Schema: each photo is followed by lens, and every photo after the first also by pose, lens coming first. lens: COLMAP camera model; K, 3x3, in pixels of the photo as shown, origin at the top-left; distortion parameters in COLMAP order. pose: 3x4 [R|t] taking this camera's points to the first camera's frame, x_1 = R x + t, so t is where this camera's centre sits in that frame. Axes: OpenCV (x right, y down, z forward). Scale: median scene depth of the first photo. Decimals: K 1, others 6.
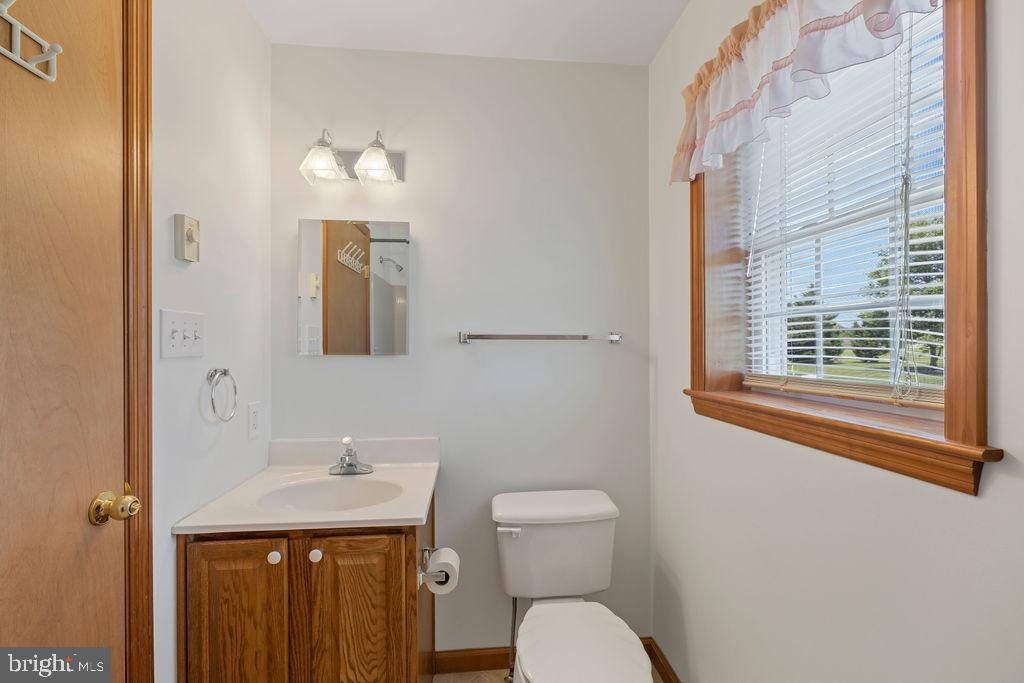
lens RADIAL K [[446.6, 0, 512.0], [0, 446.6, 341.5], [0, 0, 1]] dist [-0.046430, 0.000086]
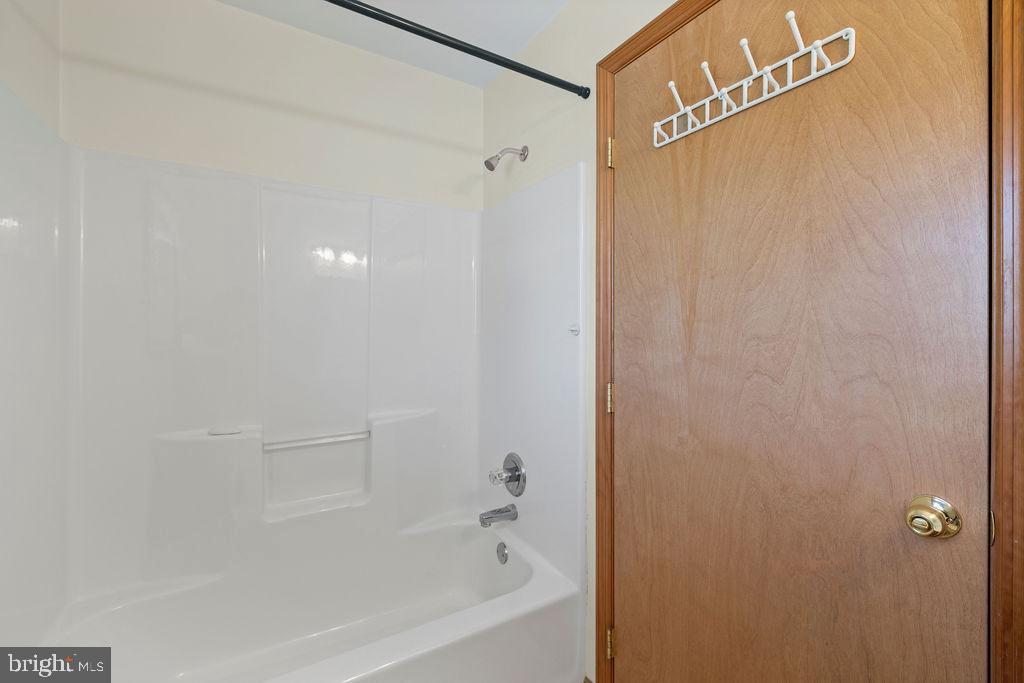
lens RADIAL K [[441.2, 0, 518.6], [0, 441.2, 328.3], [0, 0, 1]] dist [0.000339, 0.000081]
pose [[-0.892434, -0.000021, -0.451179, 0.130074], [-0.003689, 0.999967, 0.007250, 0.038912], [0.451164, 0.008135, -0.892404, 1.575946]]
